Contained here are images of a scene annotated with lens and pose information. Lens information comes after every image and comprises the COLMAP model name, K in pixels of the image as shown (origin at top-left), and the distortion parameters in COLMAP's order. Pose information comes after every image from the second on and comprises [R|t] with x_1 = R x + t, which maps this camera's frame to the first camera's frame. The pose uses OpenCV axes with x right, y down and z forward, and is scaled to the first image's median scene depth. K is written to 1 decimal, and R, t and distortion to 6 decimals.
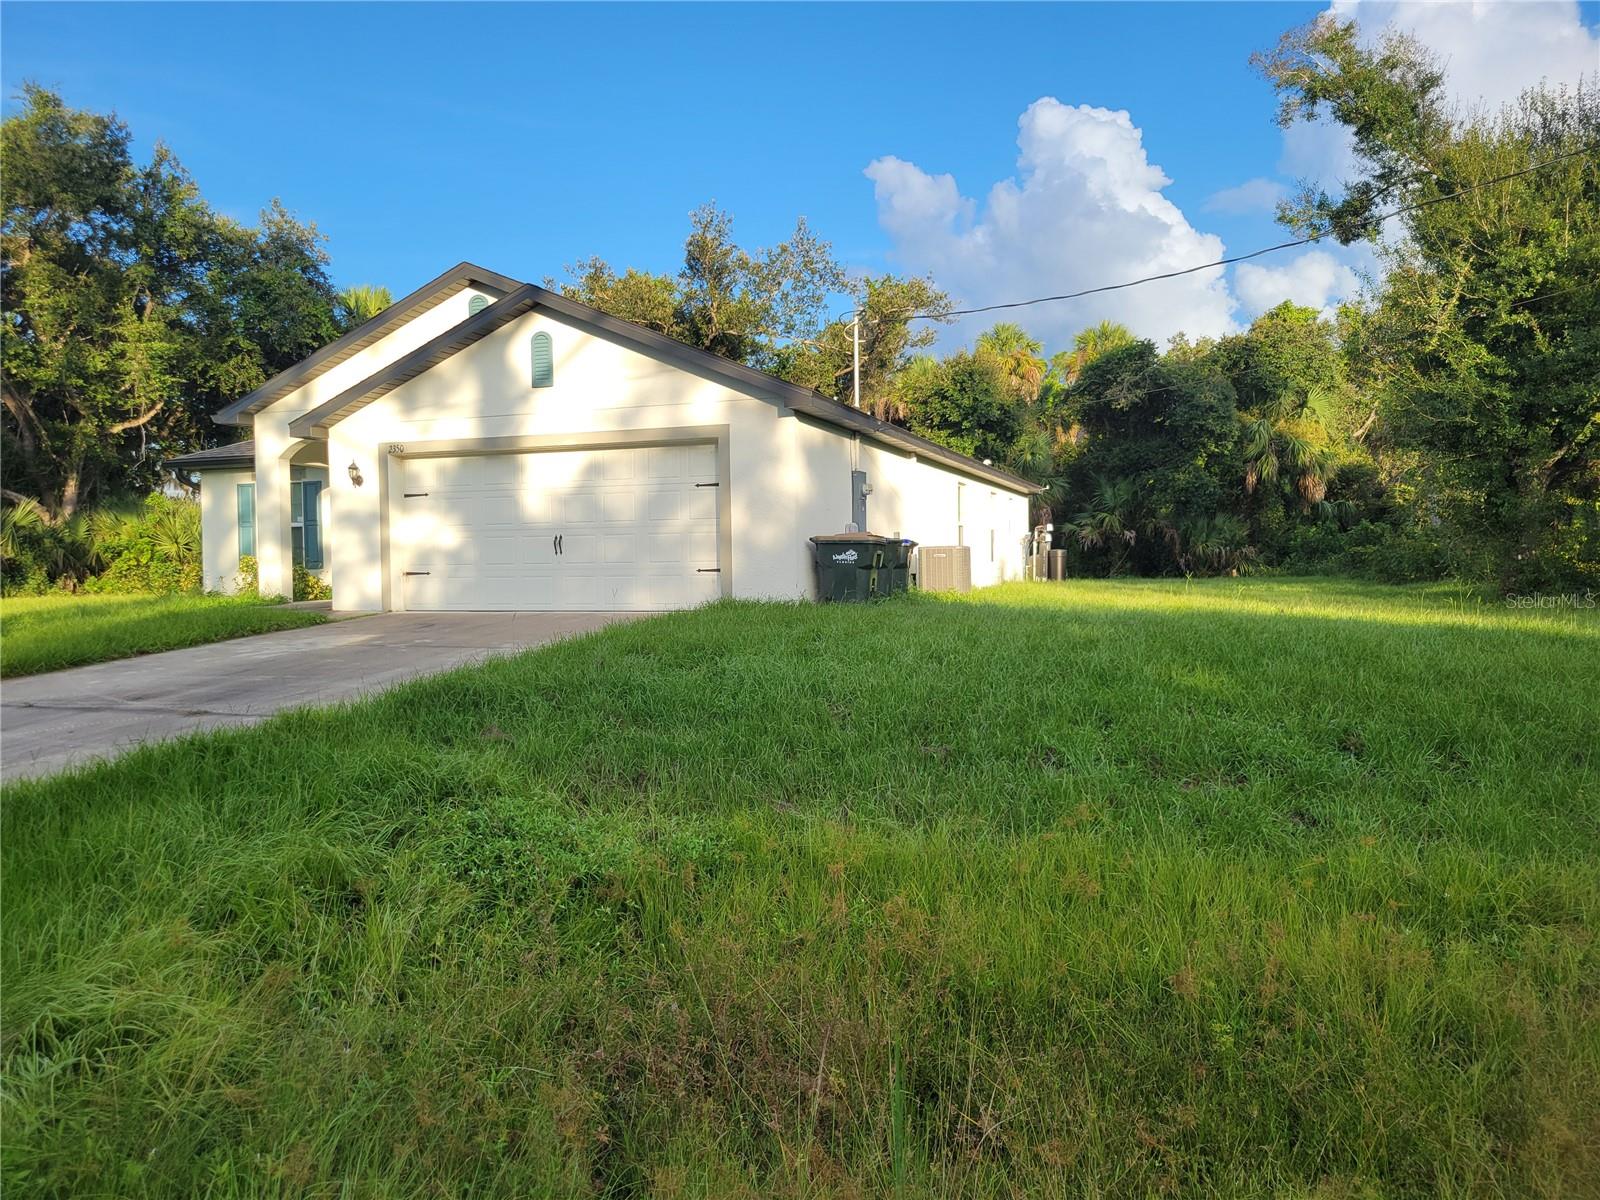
lens RADIAL K [[1194.9, 0, 800.0], [0, 1194.9, 600.0], [0, 0, 1]] dist [0.048651, -0.033539]
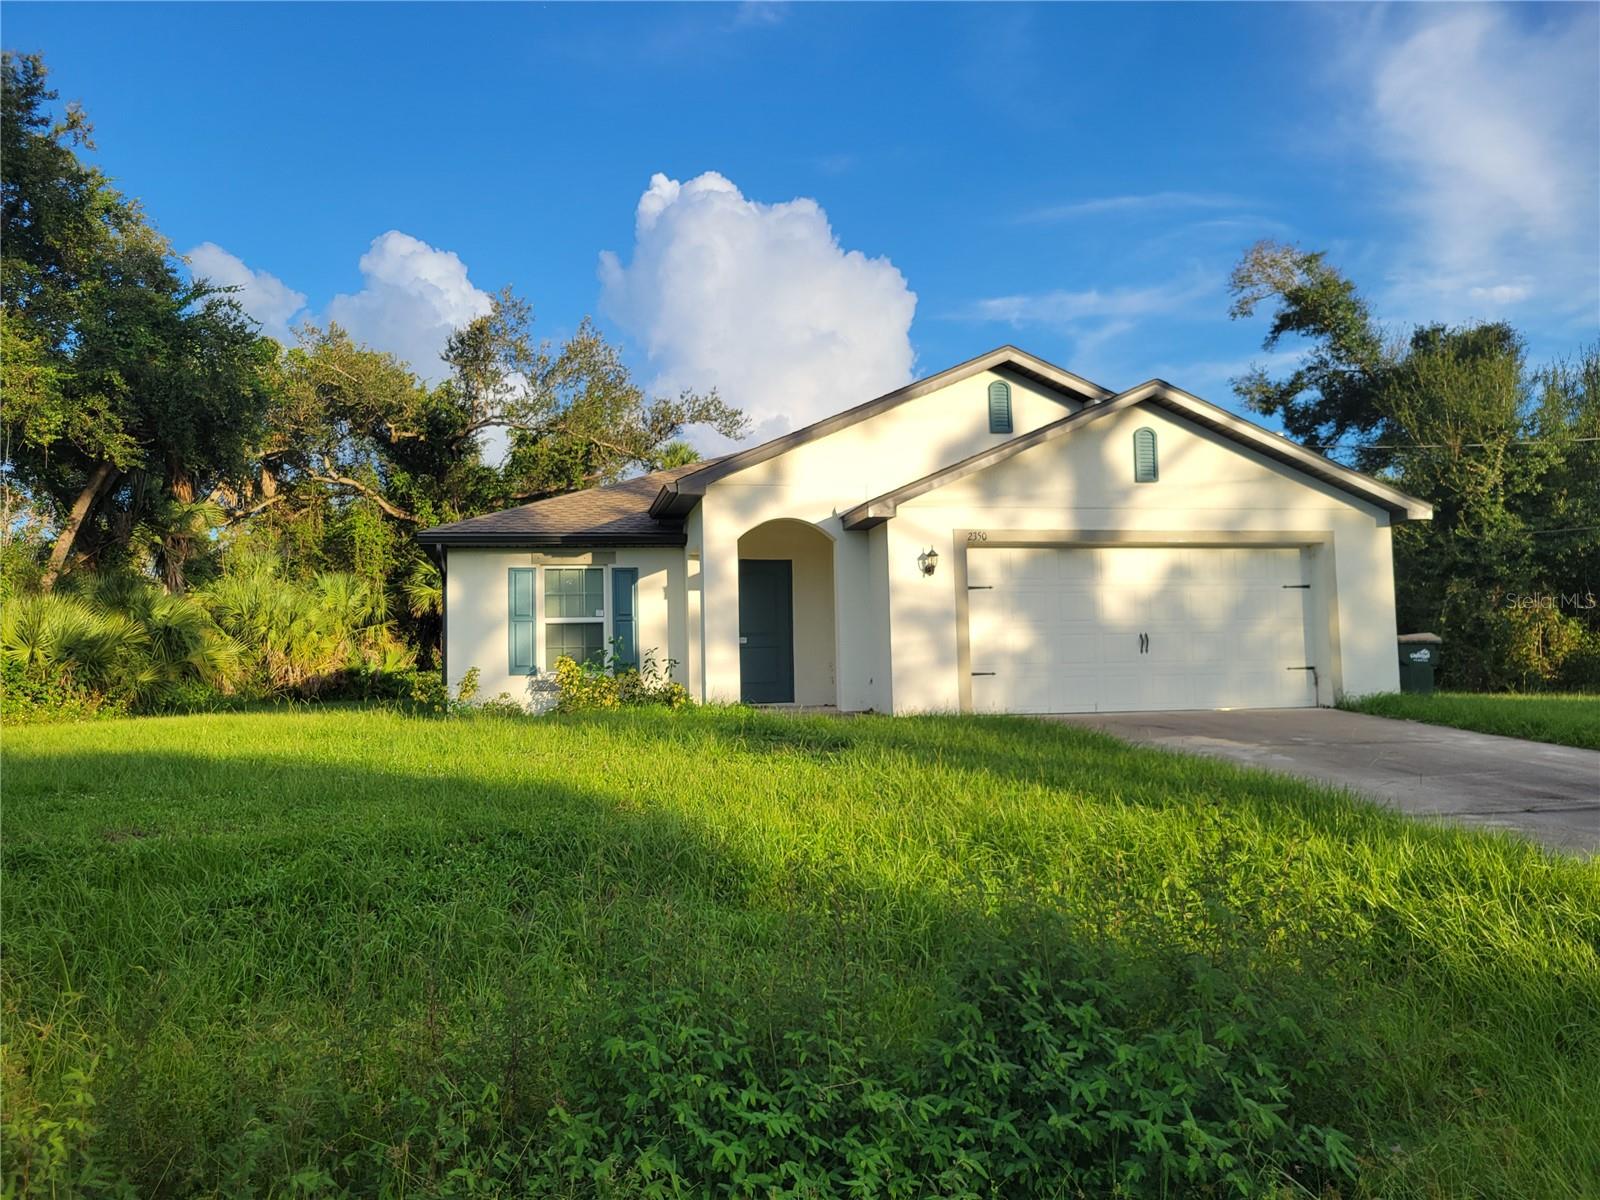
lens RADIAL K [[1191.7, 0, 800.0], [0, 1191.7, 600.0], [0, 0, 1]] dist [0.045636, -0.044832]
pose [[0.860404, 0.032211, 0.508594, -0.925884], [0.019360, 0.995214, -0.095783, 0.003216], [-0.509245, 0.092259, 0.855662, 0.315375]]
